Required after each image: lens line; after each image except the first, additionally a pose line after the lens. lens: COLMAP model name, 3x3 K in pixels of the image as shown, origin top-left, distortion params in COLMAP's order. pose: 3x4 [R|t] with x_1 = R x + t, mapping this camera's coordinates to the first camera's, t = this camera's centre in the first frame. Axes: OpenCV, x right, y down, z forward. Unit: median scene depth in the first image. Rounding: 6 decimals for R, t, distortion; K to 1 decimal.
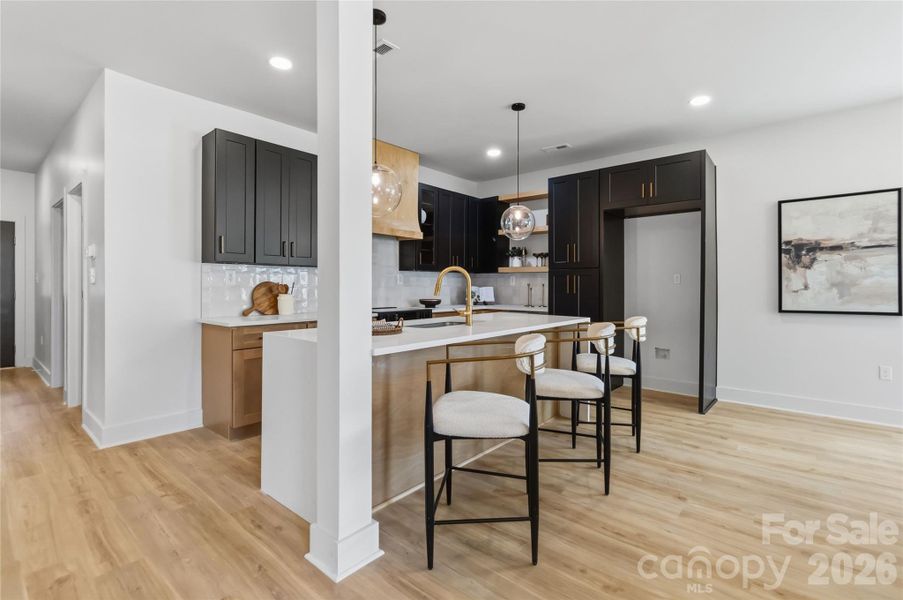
lens RADIAL K [[424.7, 0, 458.2], [0, 424.7, 288.3], [0, 0, 1]] dist [0.010426, 0.000068]
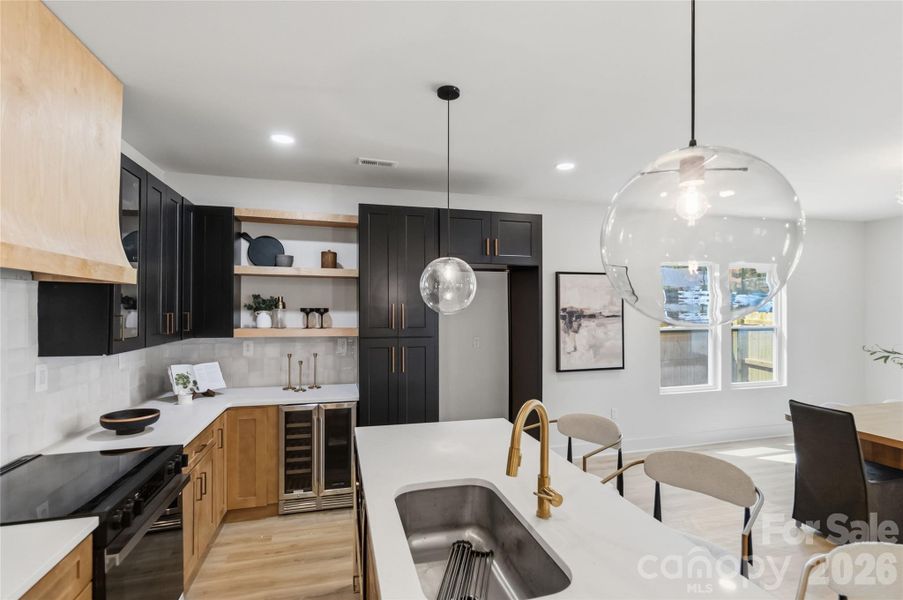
lens RADIAL K [[428.4, 0, 454.8], [0, 428.4, 306.7], [0, 0, 1]] dist [-0.002856, -0.000309]
pose [[0.567268, 0.001272, 0.823532, -0.327981], [0.002477, 0.999992, -0.003251, -0.114928], [-0.823529, 0.003884, 0.567261, 0.613066]]
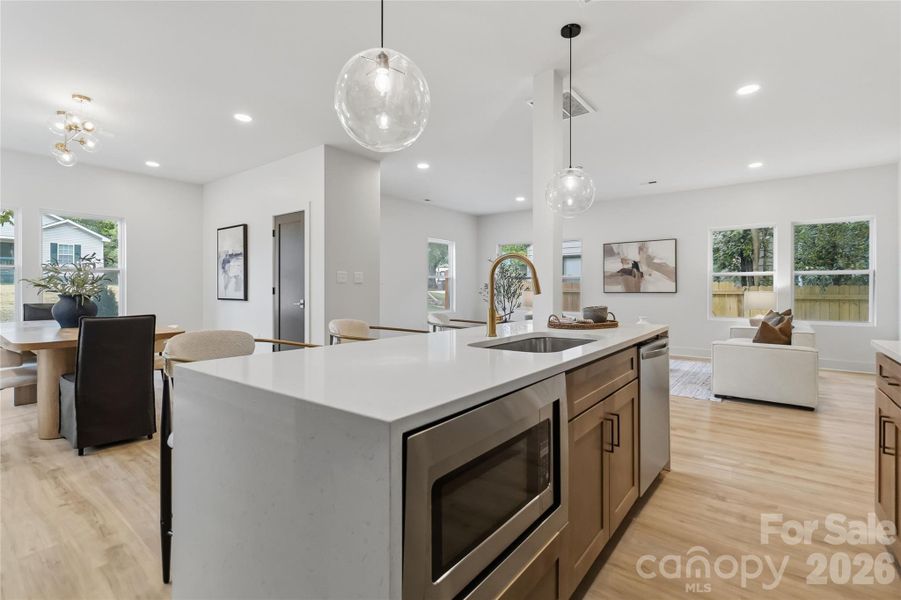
lens RADIAL K [[415.4, 0, 452.7], [0, 415.4, 287.7], [0, 0, 1]] dist [-0.000242, 0.000594]
pose [[-0.998920, -0.004999, -0.046198, 0.093141], [-0.004882, 0.999985, -0.002646, 0.007979], [0.046211, -0.002417, -0.998929, 1.282643]]
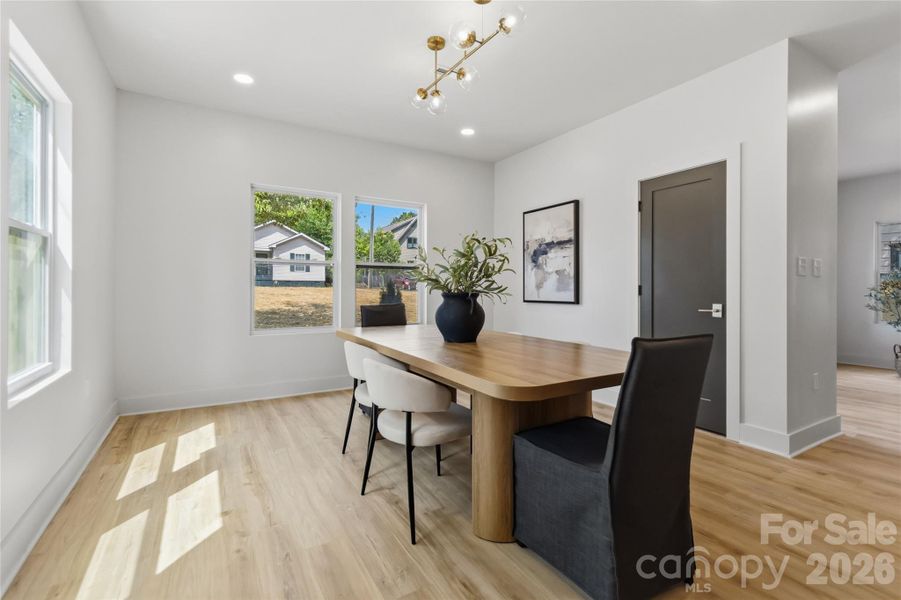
lens RADIAL K [[415.4, 0, 452.7], [0, 415.4, 287.7], [0, 0, 1]] dist [-0.000242, 0.000594]
pose [[-0.946579, -0.005635, 0.322423, 0.715889], [-0.008784, 0.999927, -0.008312, 0.023289], [-0.322352, -0.010700, -0.946559, 0.910883]]
